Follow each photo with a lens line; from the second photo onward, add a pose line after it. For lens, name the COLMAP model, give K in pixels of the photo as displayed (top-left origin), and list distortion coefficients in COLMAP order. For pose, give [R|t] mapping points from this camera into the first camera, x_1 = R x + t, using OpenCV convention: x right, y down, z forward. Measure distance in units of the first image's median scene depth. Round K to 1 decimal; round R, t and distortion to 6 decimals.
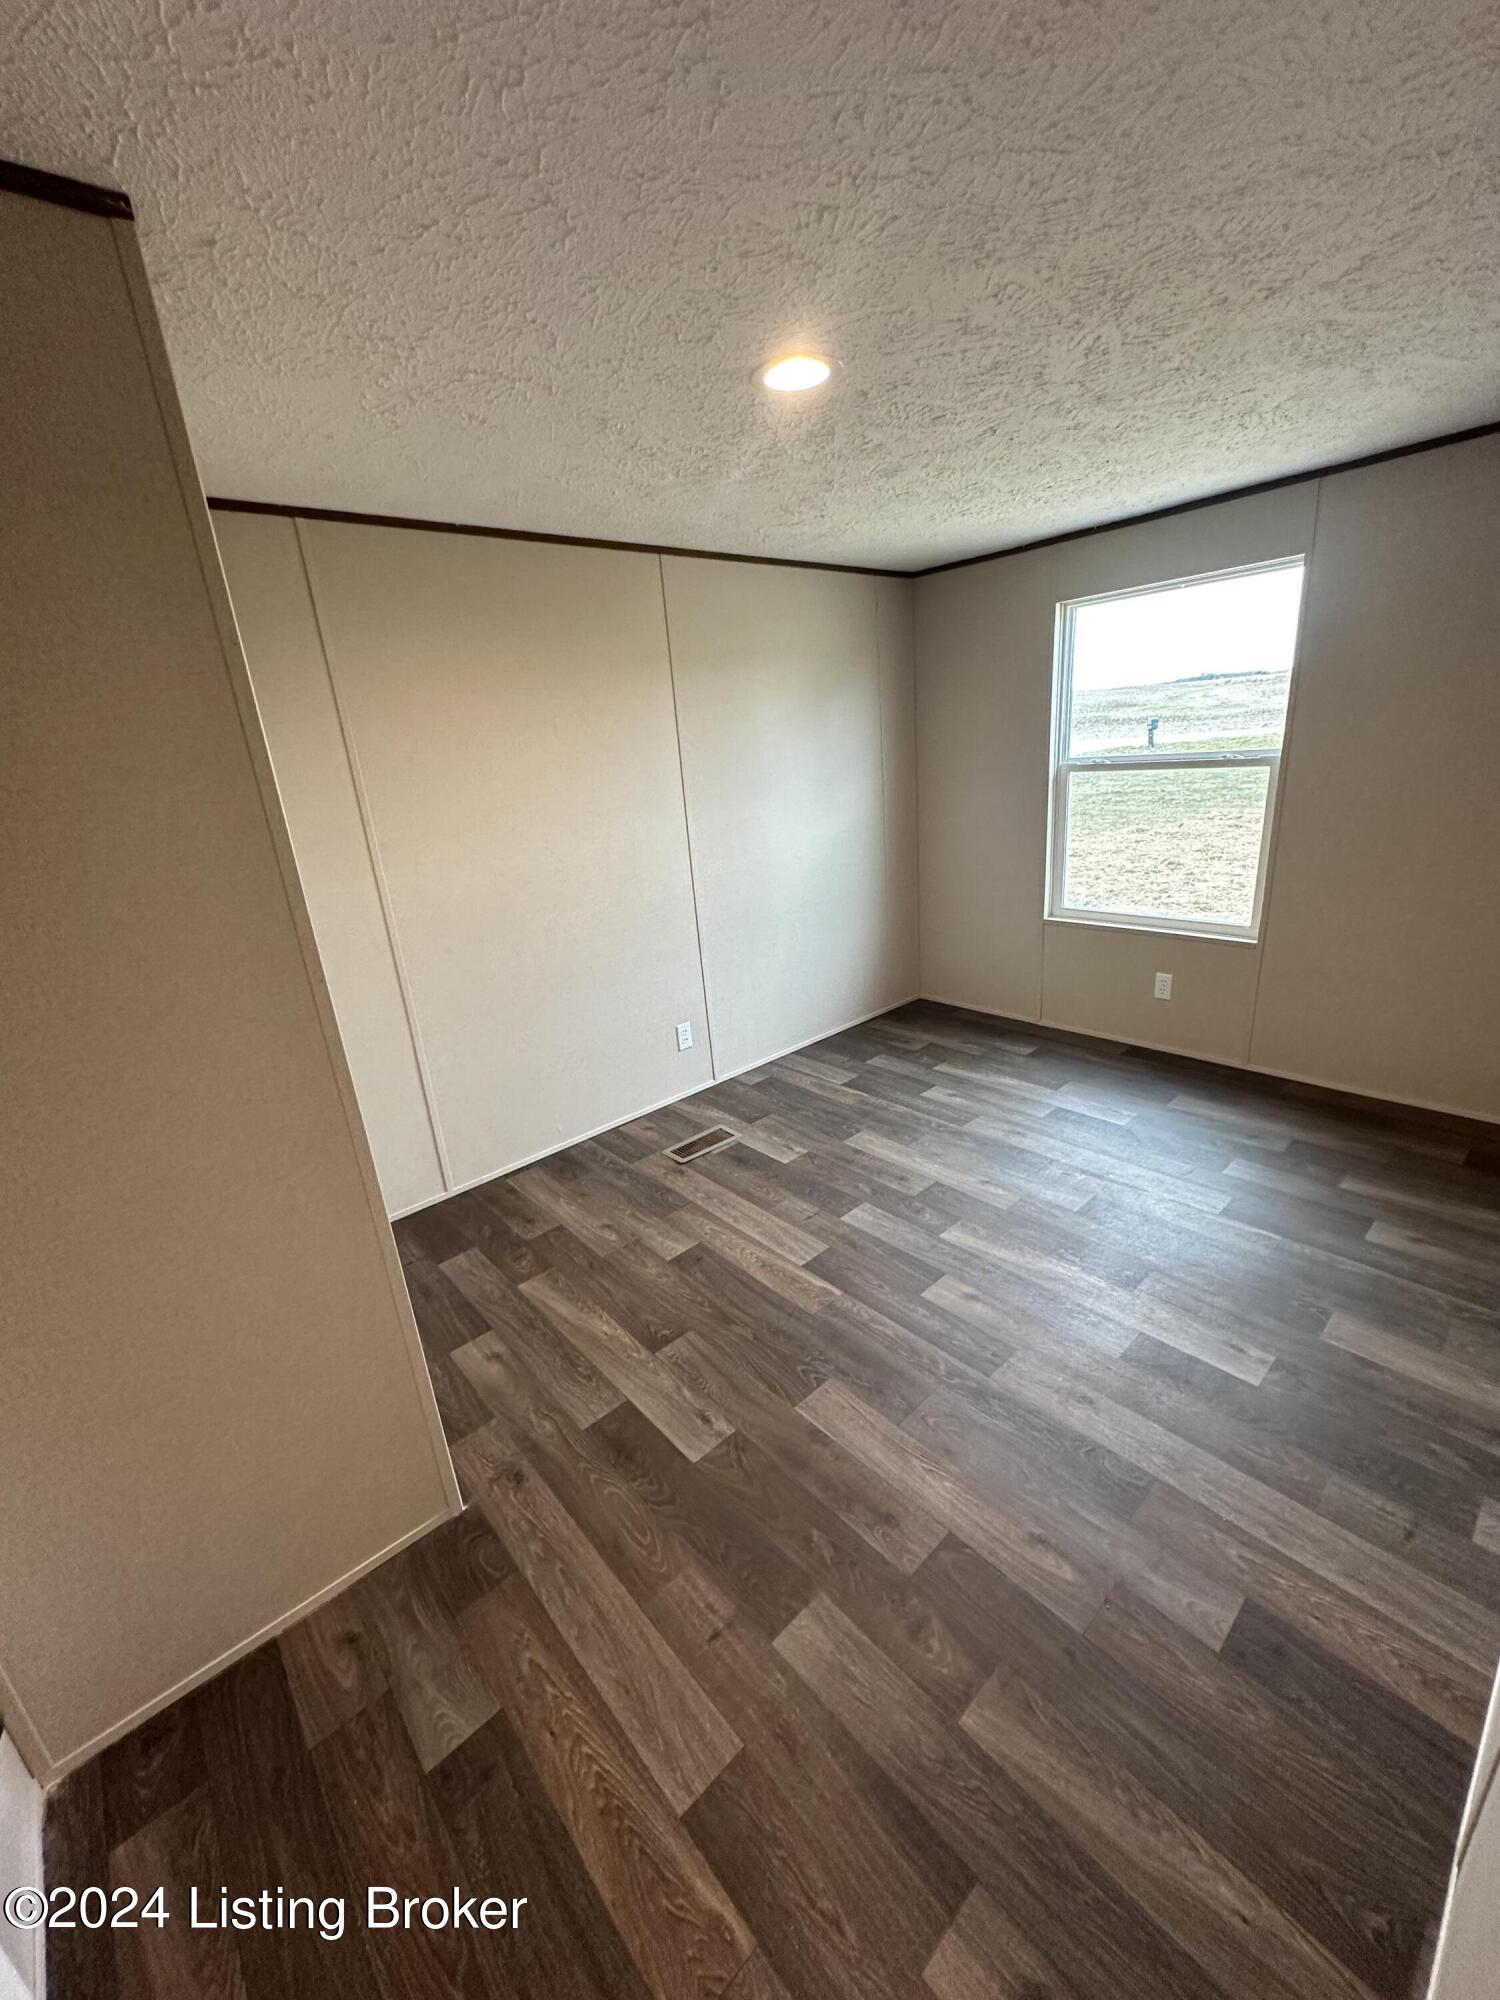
lens RADIAL K [[790.8, 0, 750.0], [0, 790.8, 1000.0], [0, 0, 1]] dist [-0.001004, 0.000448]
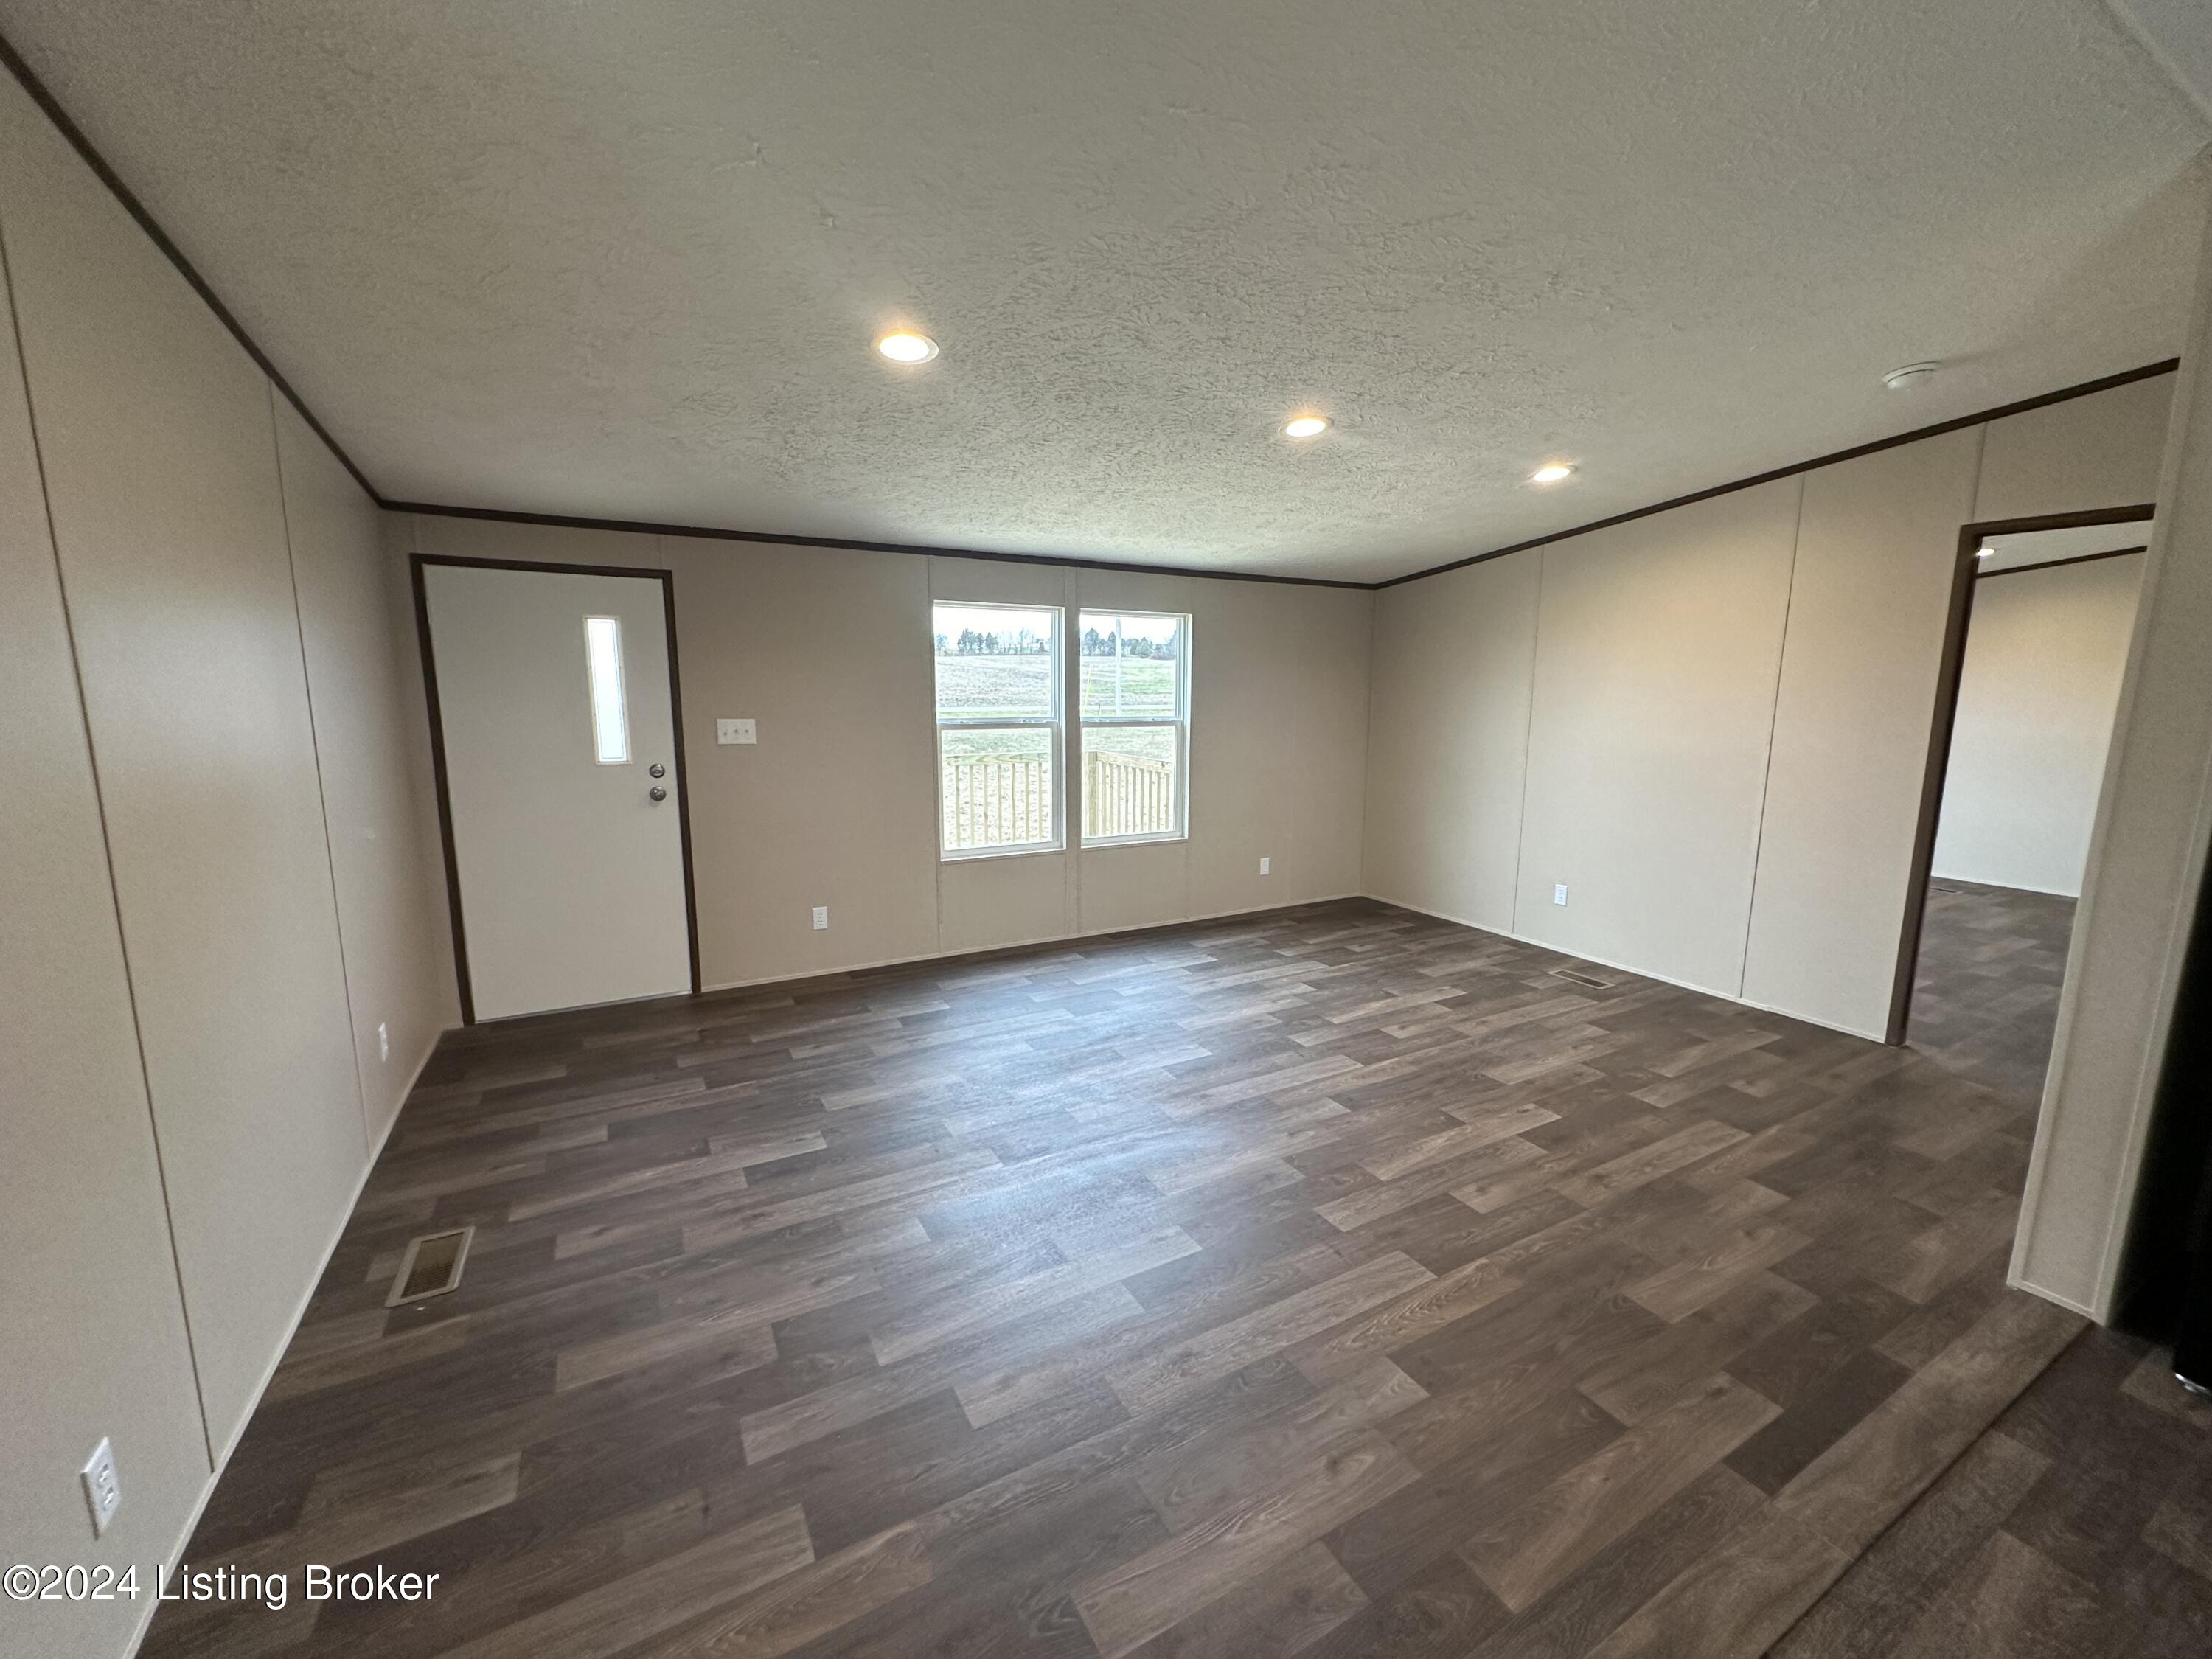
lens RADIAL K [[874.6, 0, 1121.2], [0, 874.6, 823.3], [0, 0, 1]] dist [-0.001004, 0.000448]
pose [[0.209286, -0.061560, 0.975915, -1.526658], [0.280998, 0.959708, 0.000278, -0.088465], [-0.936611, 0.274172, 0.218152, 0.714663]]
